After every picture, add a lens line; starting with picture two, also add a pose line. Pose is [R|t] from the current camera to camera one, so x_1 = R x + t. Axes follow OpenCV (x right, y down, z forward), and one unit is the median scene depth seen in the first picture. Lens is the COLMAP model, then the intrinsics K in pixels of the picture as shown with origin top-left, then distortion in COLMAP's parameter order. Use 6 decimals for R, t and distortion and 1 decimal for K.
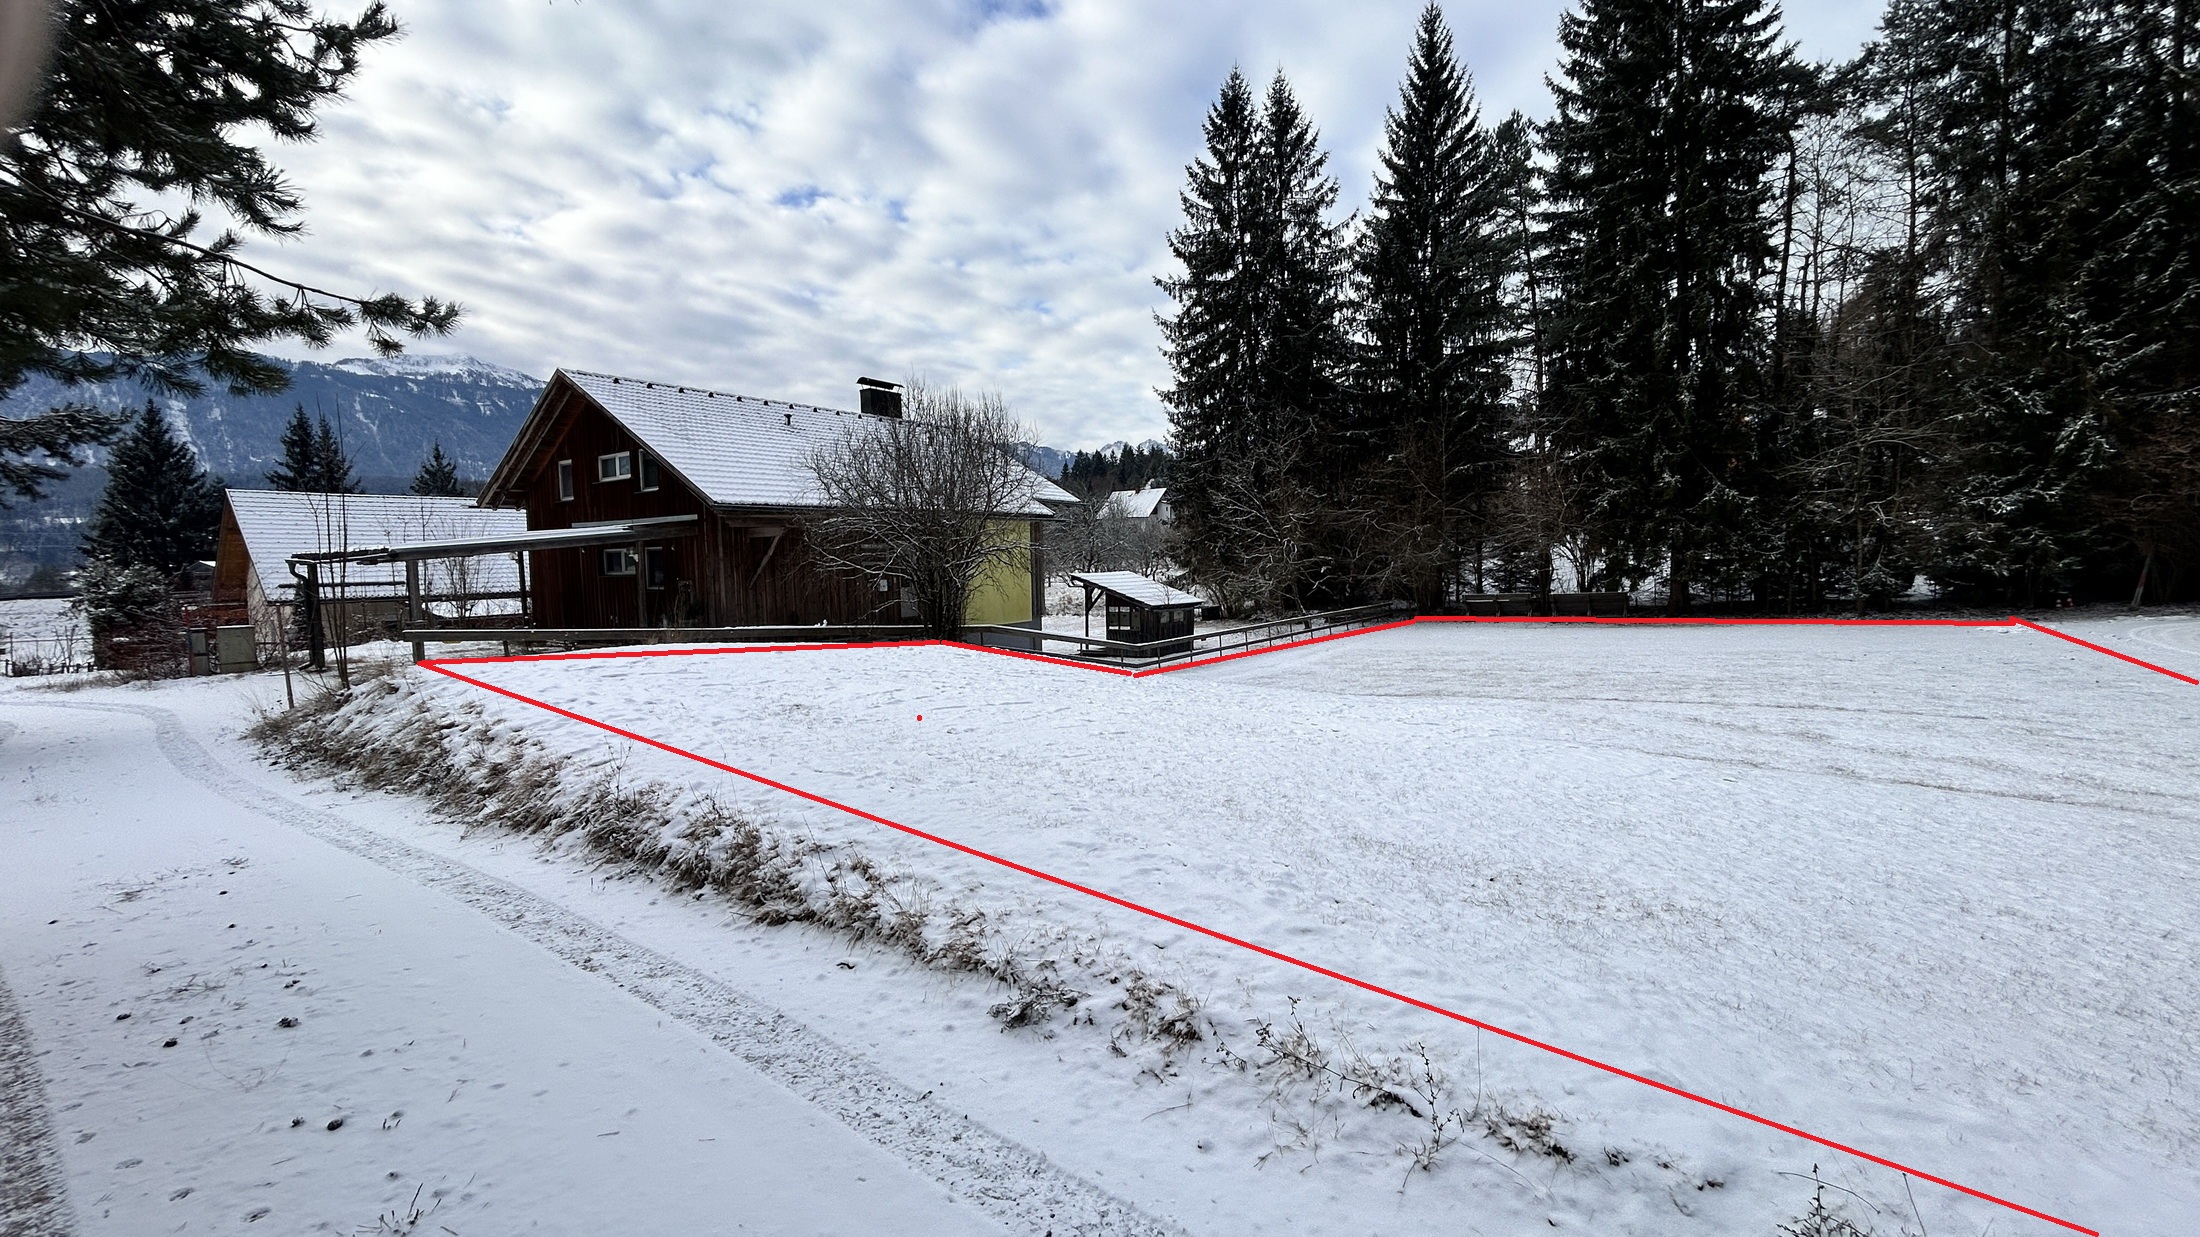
lens RADIAL K [[889.0, 0, 1099.6], [0, 889.0, 617.3], [0, 0, 1]] dist [-0.000549, -0.000377]
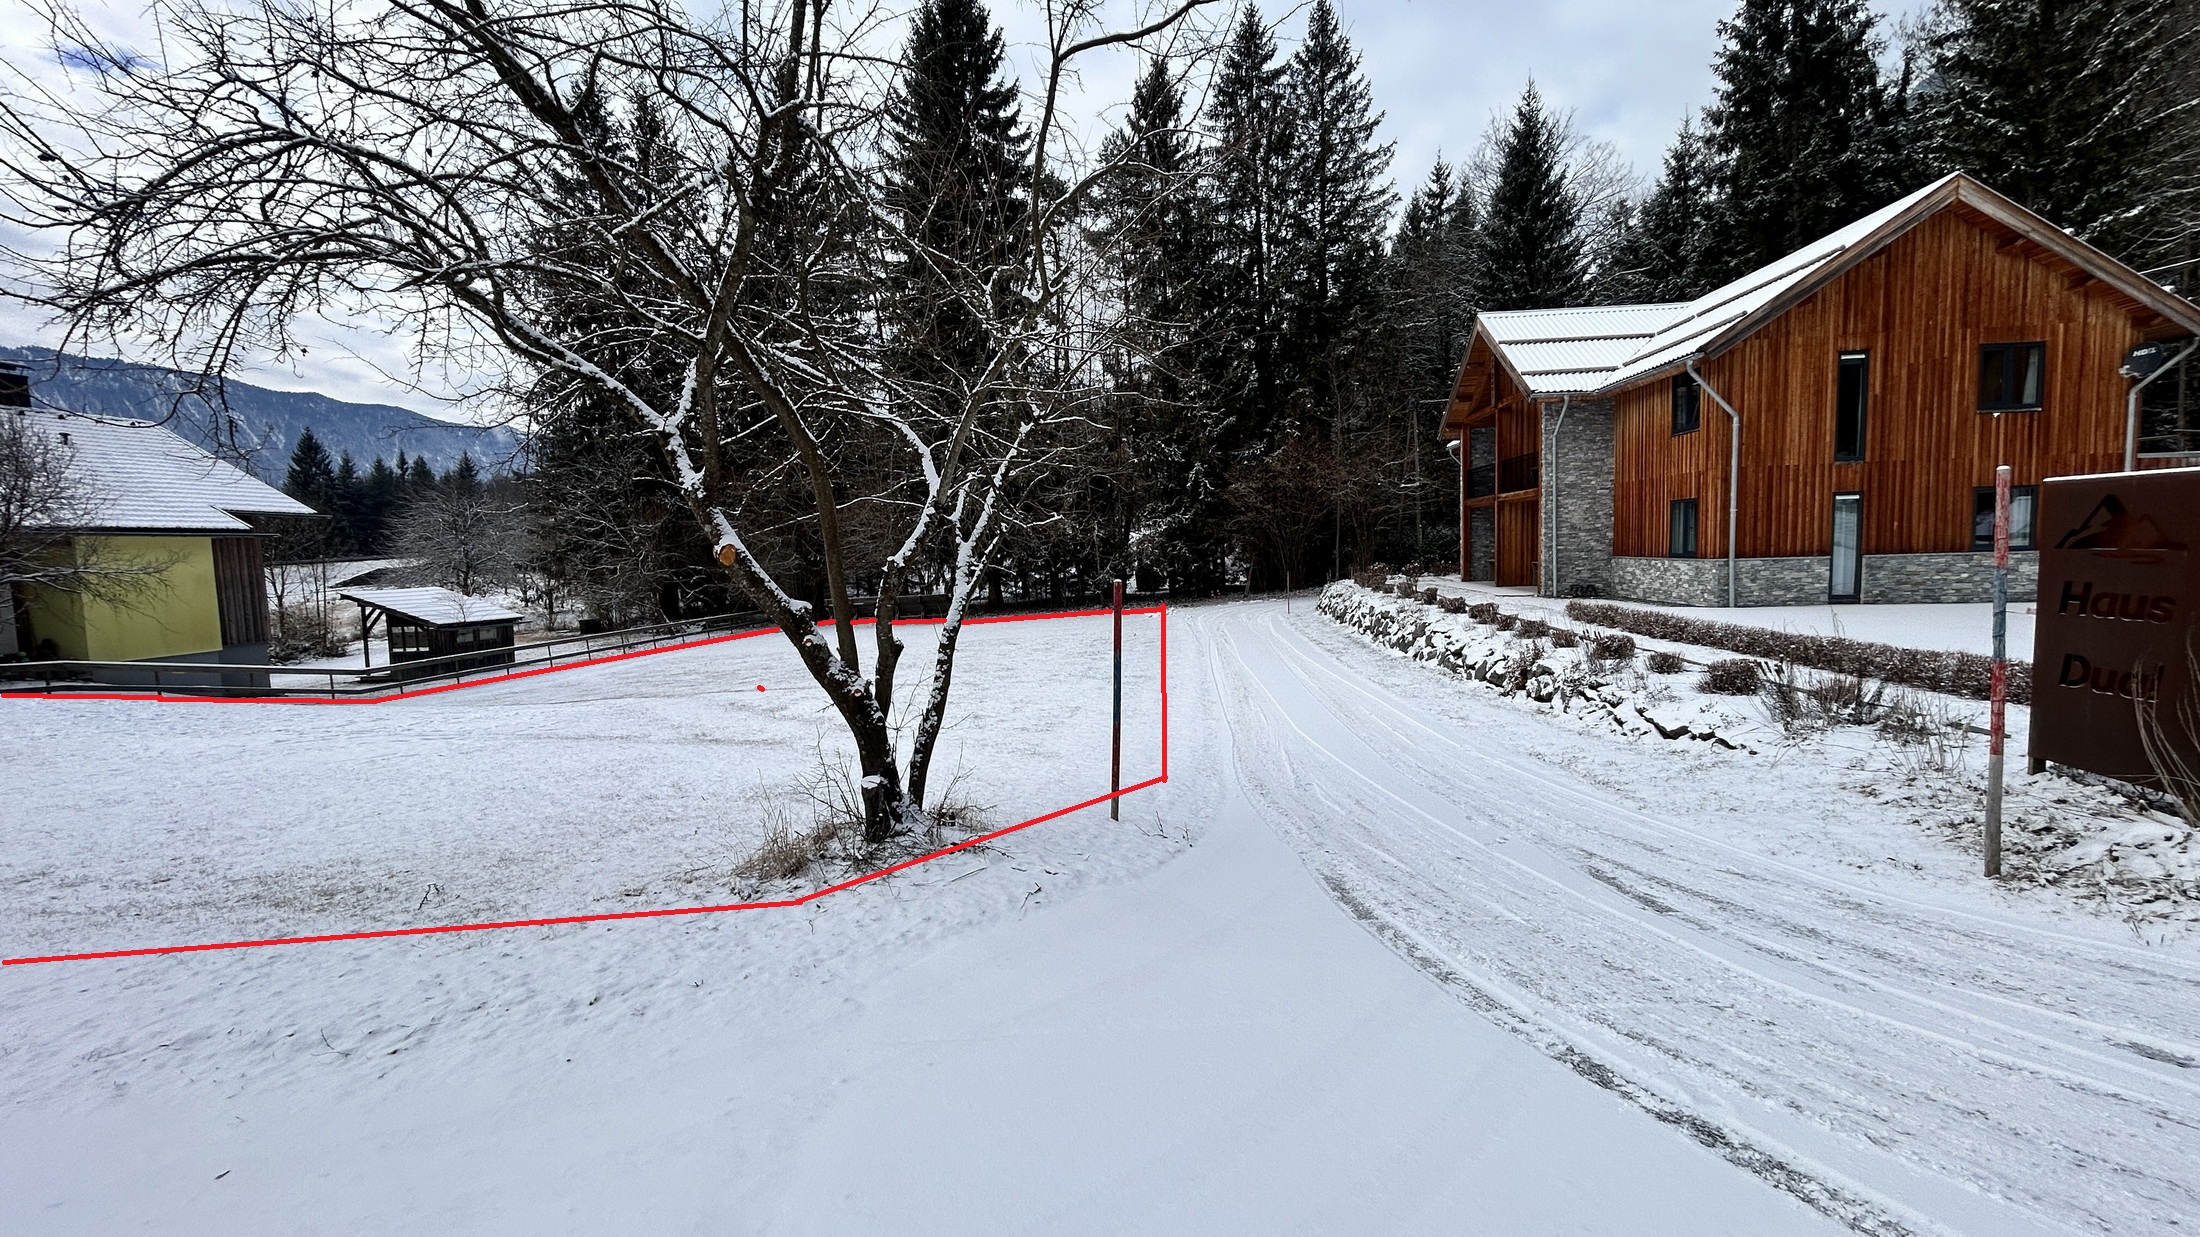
lens RADIAL K [[889.0, 0, 1098.7], [0, 889.0, 620.8], [0, 0, 1]] dist [-0.000549, -0.000377]
pose [[0.879206, -0.045398, 0.474274, 0.215993], [0.044417, 0.998925, 0.013278, 0.001289], [-0.474366, 0.009392, 0.880277, -0.150280]]
